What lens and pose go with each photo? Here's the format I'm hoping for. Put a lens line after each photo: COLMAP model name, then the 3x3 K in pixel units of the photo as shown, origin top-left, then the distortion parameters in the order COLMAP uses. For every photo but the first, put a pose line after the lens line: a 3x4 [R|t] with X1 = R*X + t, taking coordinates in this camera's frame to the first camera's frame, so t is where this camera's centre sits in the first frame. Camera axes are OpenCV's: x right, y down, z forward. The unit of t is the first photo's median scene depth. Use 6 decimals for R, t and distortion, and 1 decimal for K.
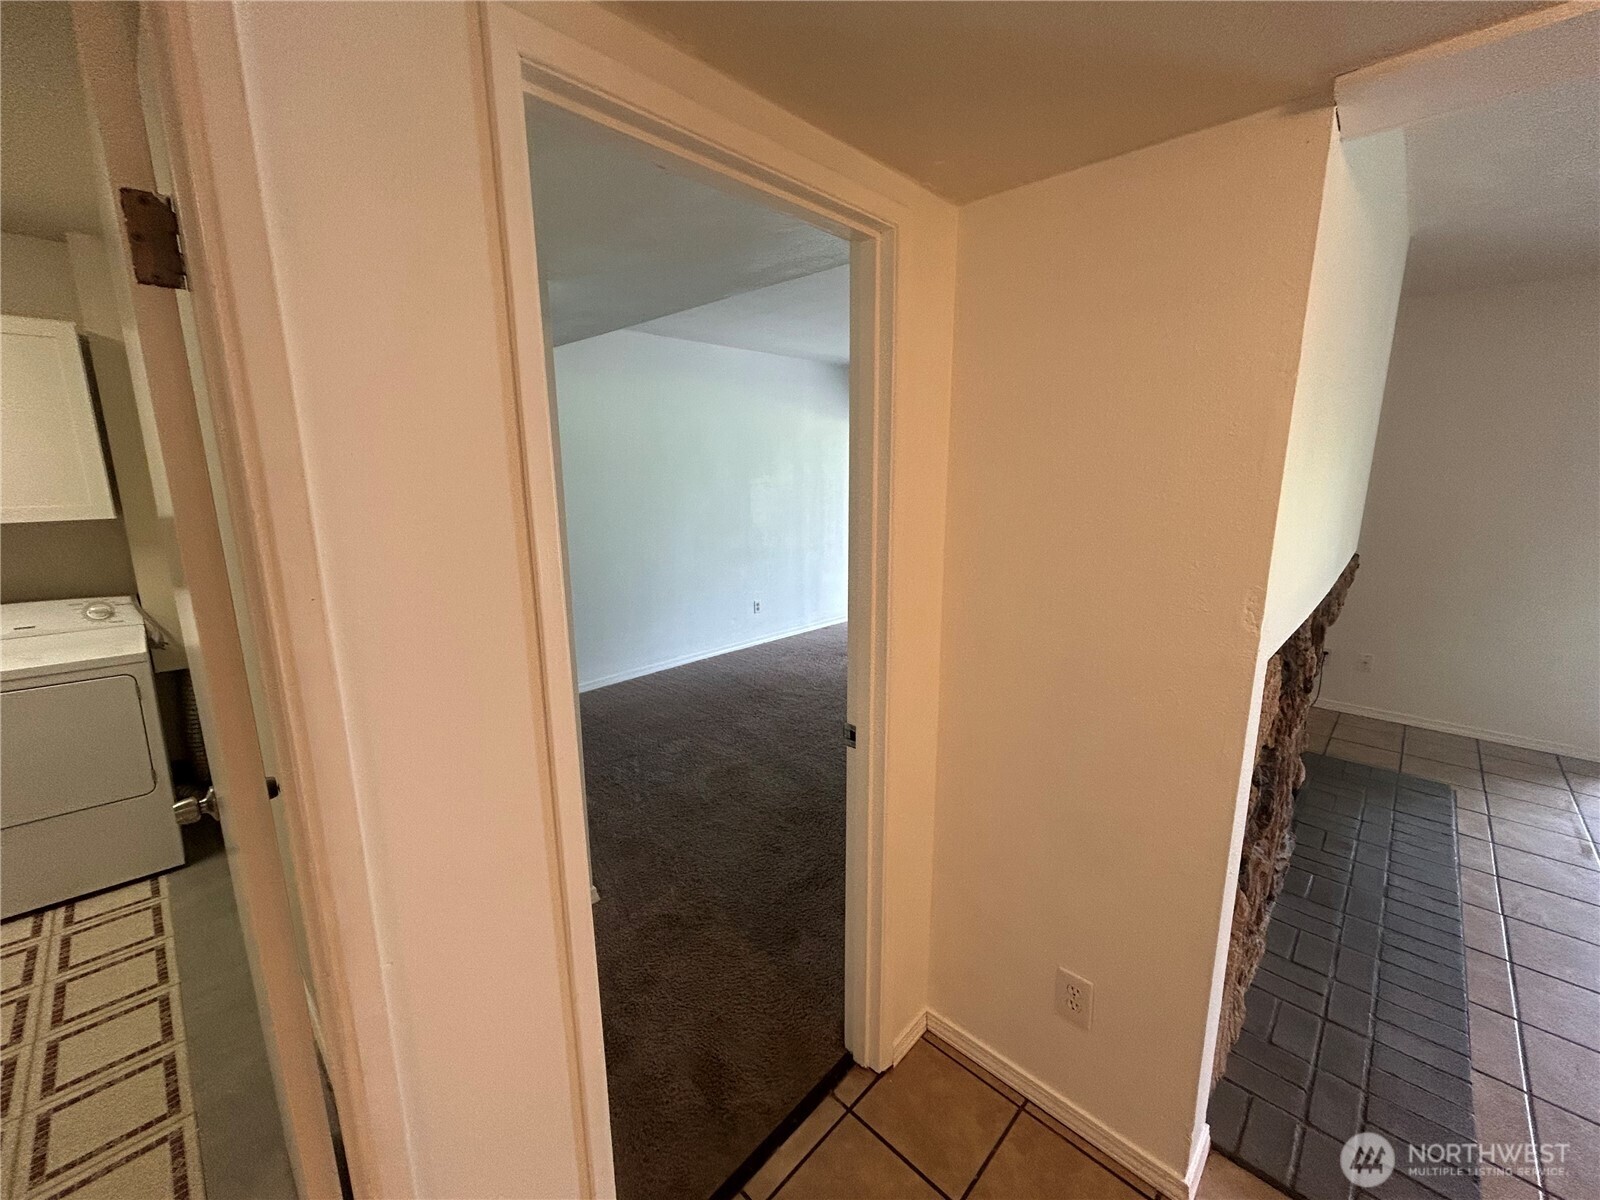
lens RADIAL K [[645.4, 0, 797.4], [0, 645.4, 598.4], [0, 0, 1]] dist [-0.001509, -0.000101]
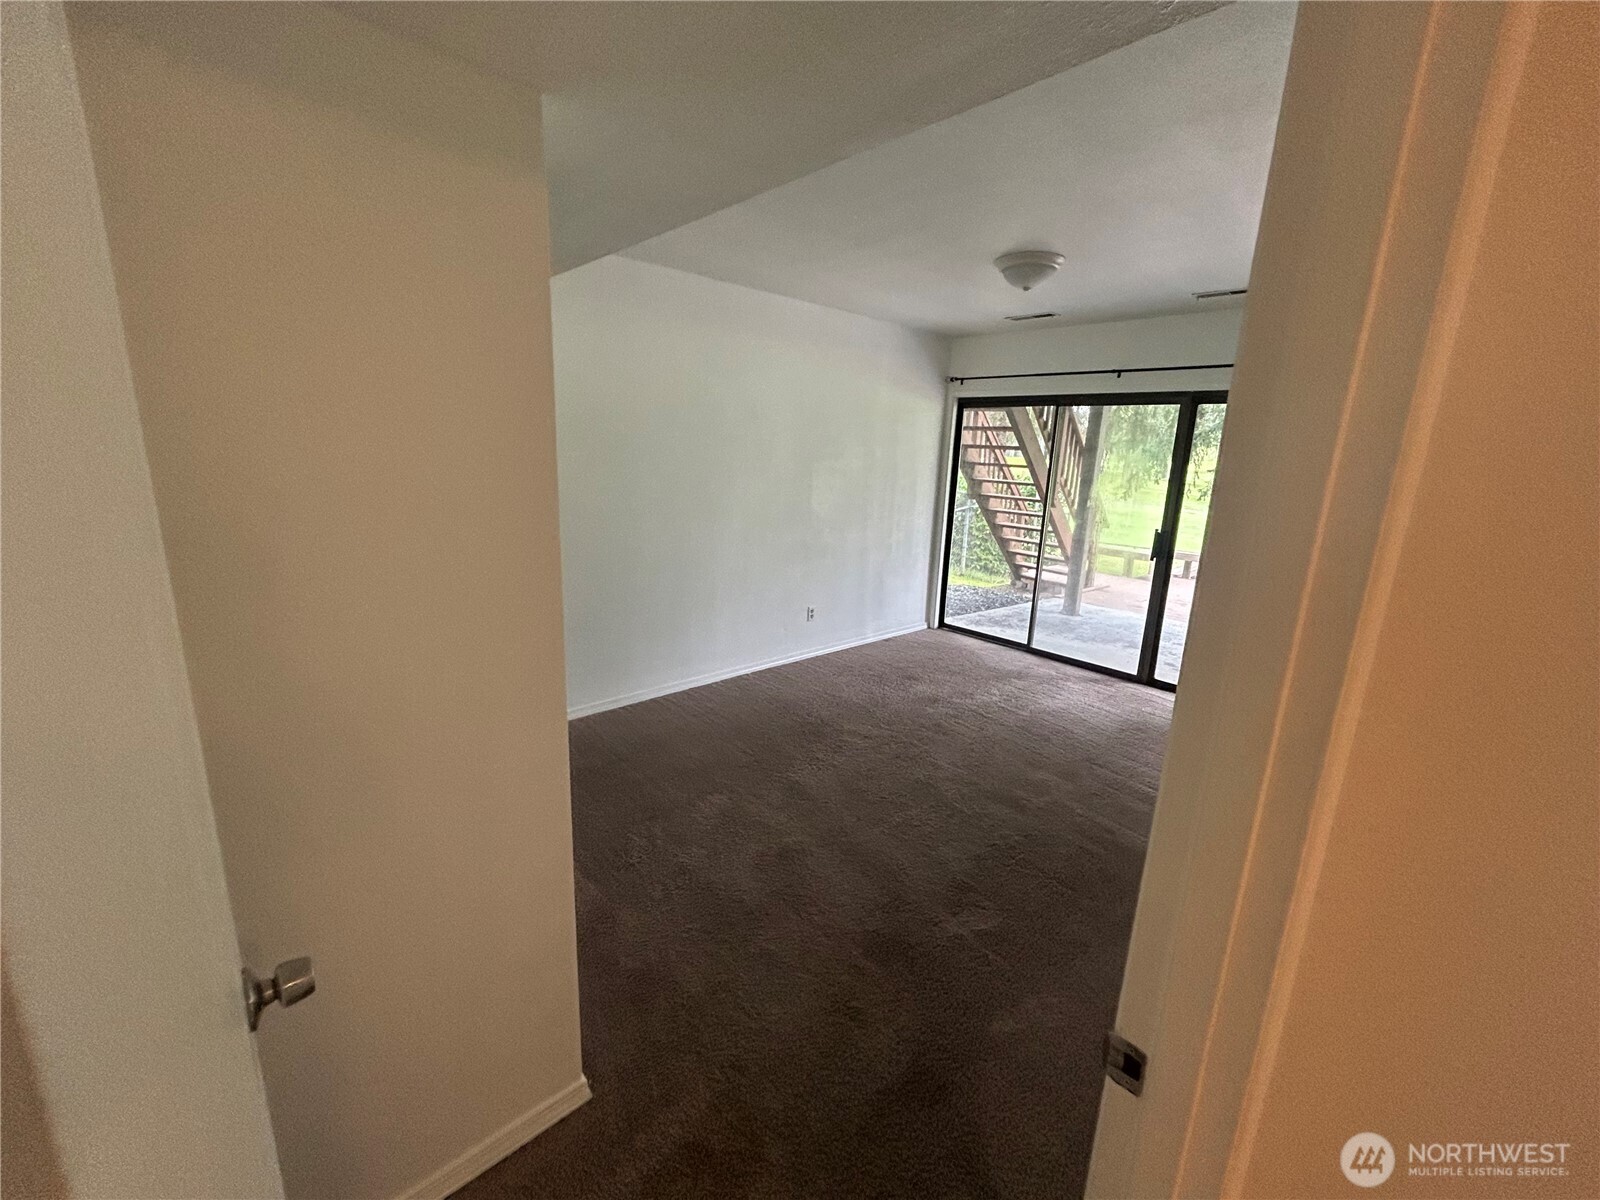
lens RADIAL K [[645.4, 0, 797.4], [0, 645.4, 598.4], [0, 0, 1]] dist [-0.001509, -0.000101]
pose [[0.997058, 0.058252, -0.049813, -0.054716], [-0.056872, 0.997970, 0.028677, -0.042361], [0.051382, -0.025760, 0.998347, 0.214534]]
